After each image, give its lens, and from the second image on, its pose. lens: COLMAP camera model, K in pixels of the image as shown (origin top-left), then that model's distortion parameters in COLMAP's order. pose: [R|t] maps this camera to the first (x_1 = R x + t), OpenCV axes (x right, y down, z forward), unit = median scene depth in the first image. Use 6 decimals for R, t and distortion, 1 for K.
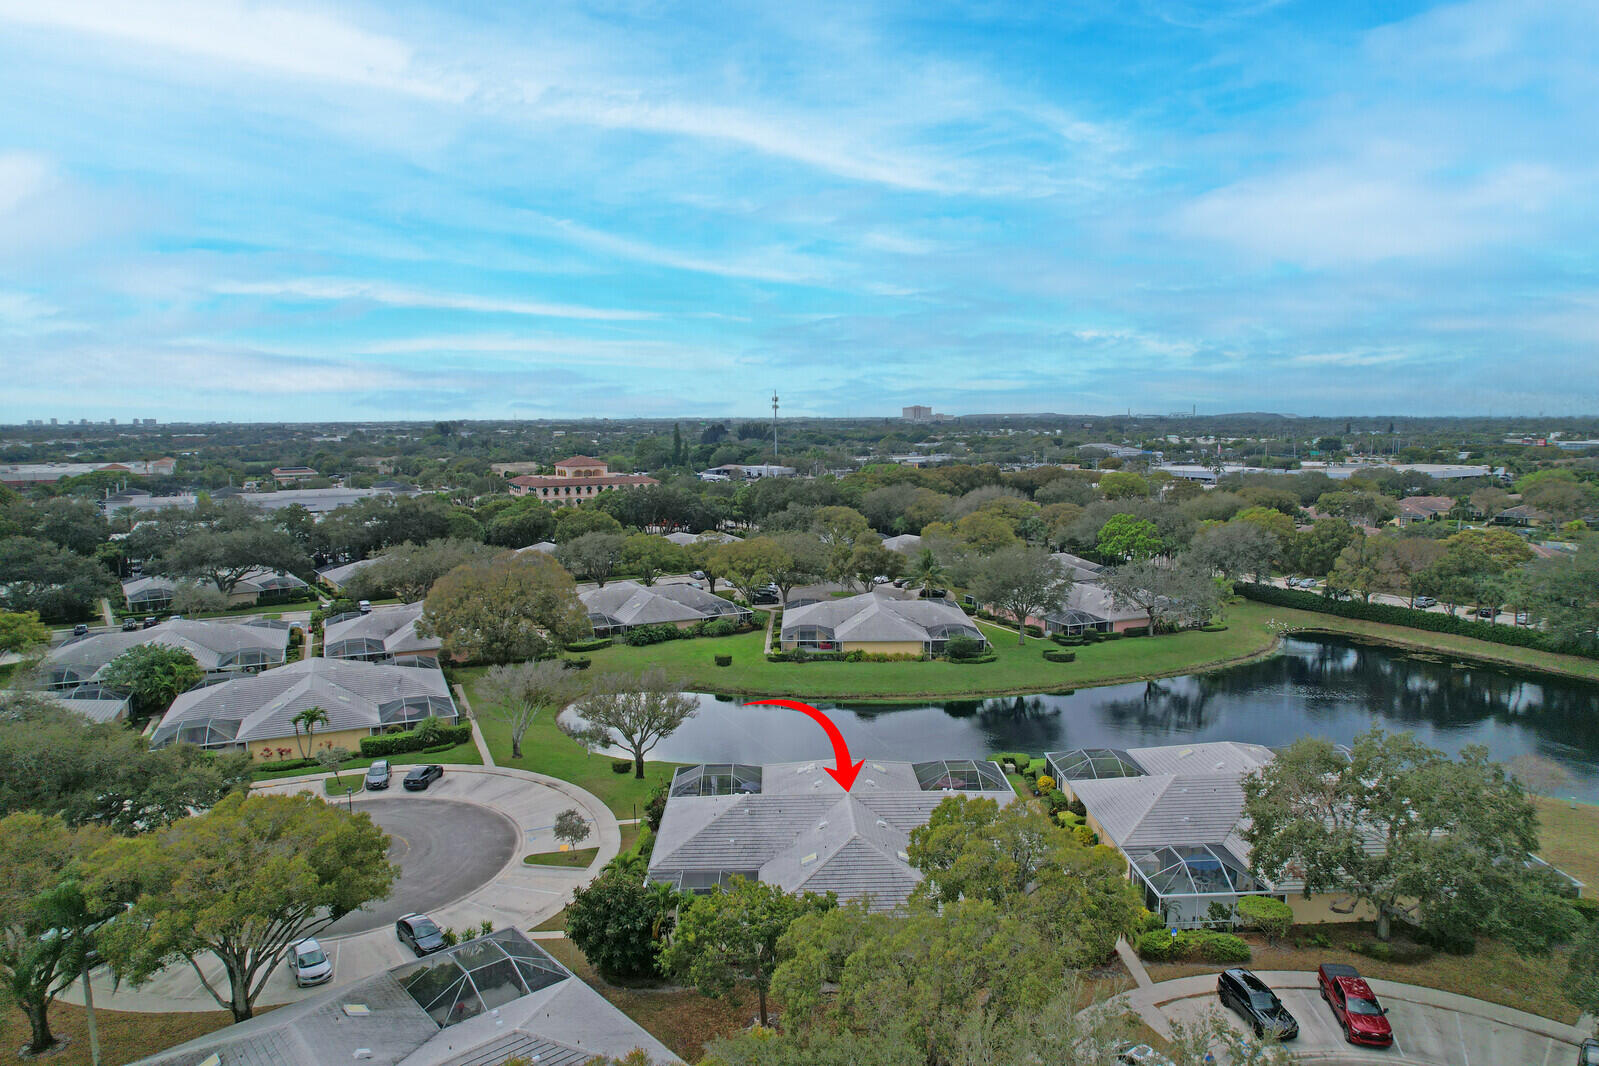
lens RADIAL K [[1018.9, 0, 813.7], [0, 1018.9, 534.7], [0, 0, 1]] dist [-0.076615, 0.069055]
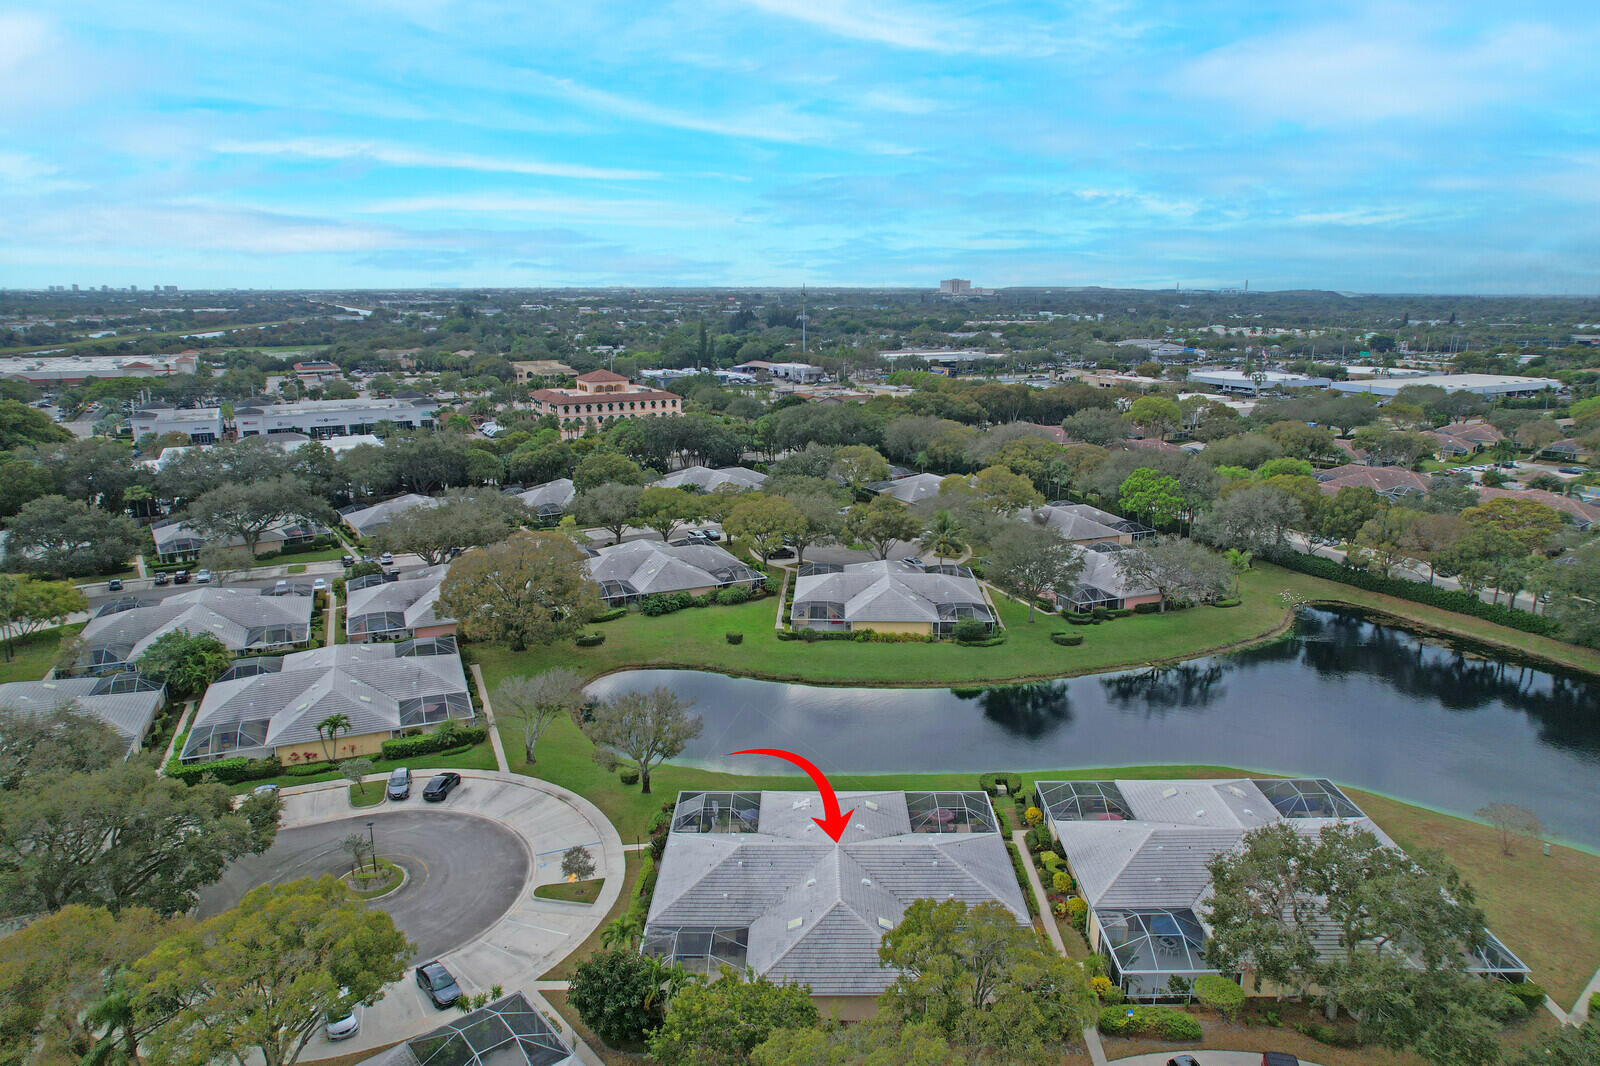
lens RADIAL K [[1036.8, 0, 814.6], [0, 1036.8, 533.2], [0, 0, 1]] dist [-0.074421, 0.064650]
pose [[0.999451, 0.015434, -0.029323, 0.019325], [-0.011774, 0.992564, 0.121153, -0.103053], [0.030975, -0.120741, 0.992201, -0.013223]]
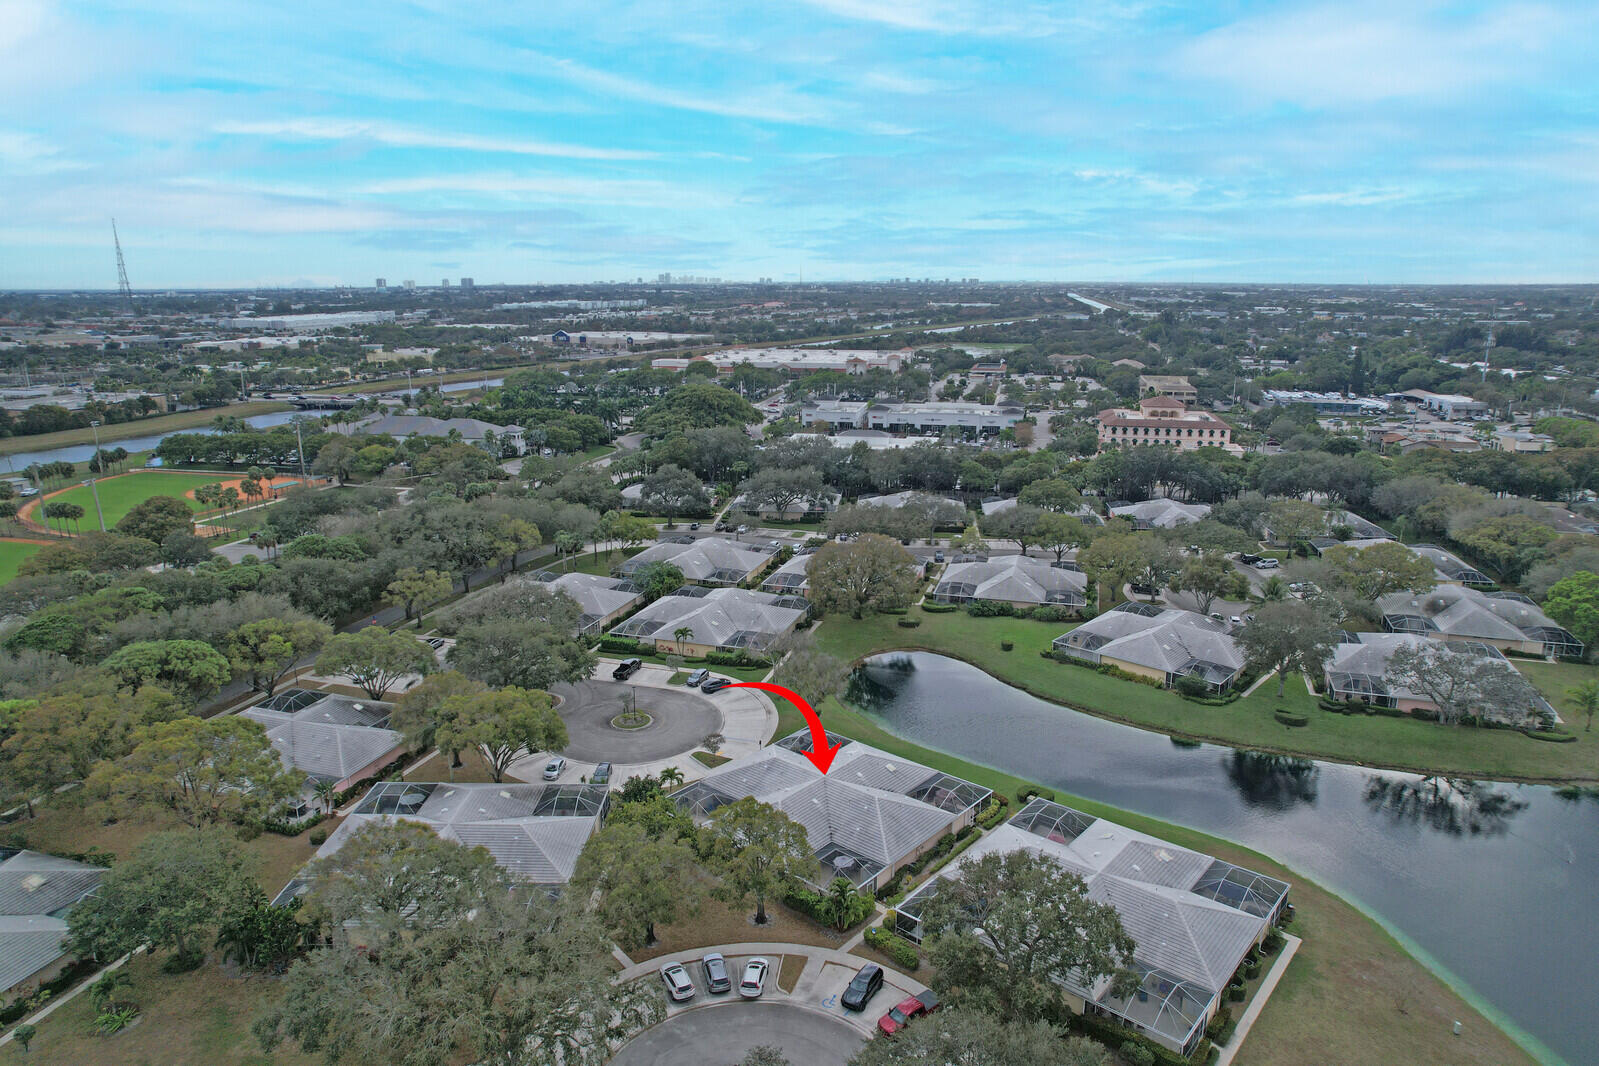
lens RADIAL K [[1036.1, 0, 814.1], [0, 1036.1, 533.2], [0, 0, 1]] dist [-0.074421, 0.064650]
pose [[0.738003, 0.168377, -0.653453, 0.516478], [-0.080691, 0.983441, 0.162275, -0.189811], [0.669955, -0.067032, 0.739369, -0.079319]]
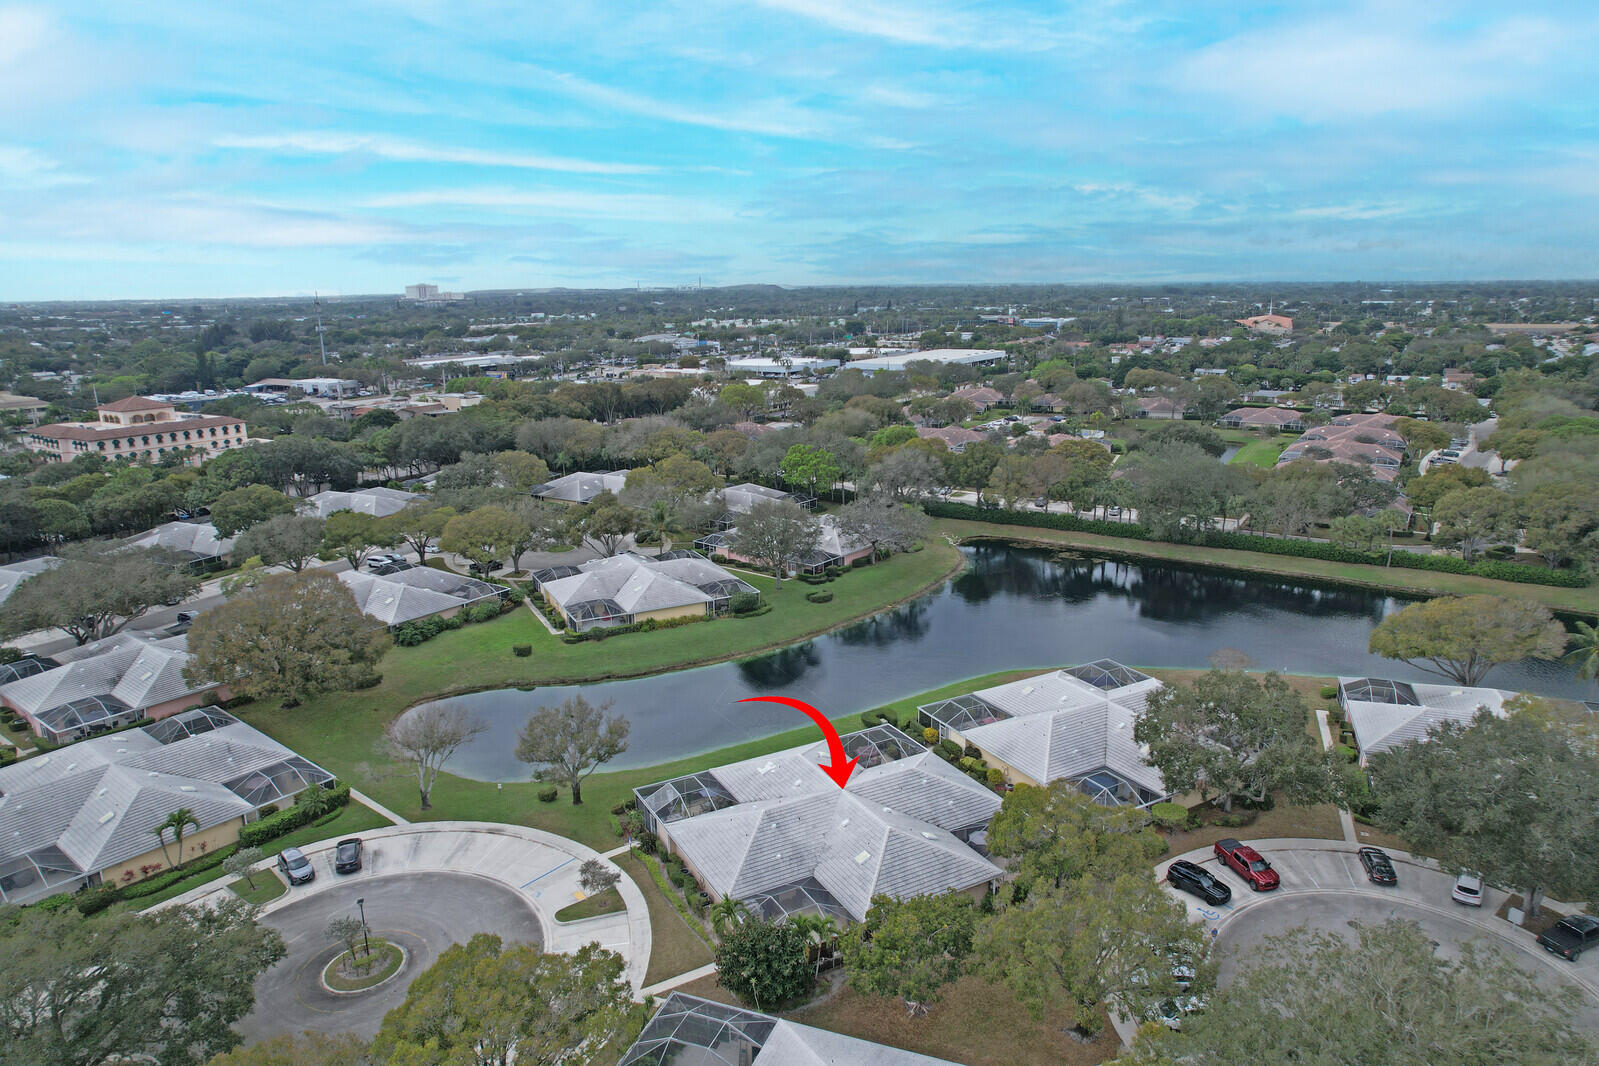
lens RADIAL K [[1018.9, 0, 813.7], [0, 1018.9, 534.7], [0, 0, 1]] dist [-0.076615, 0.069055]
pose [[0.889714, -0.116852, 0.441310, -0.249499], [0.061507, 0.988555, 0.137751, -0.102742], [-0.452356, -0.095415, 0.886719, 0.004345]]
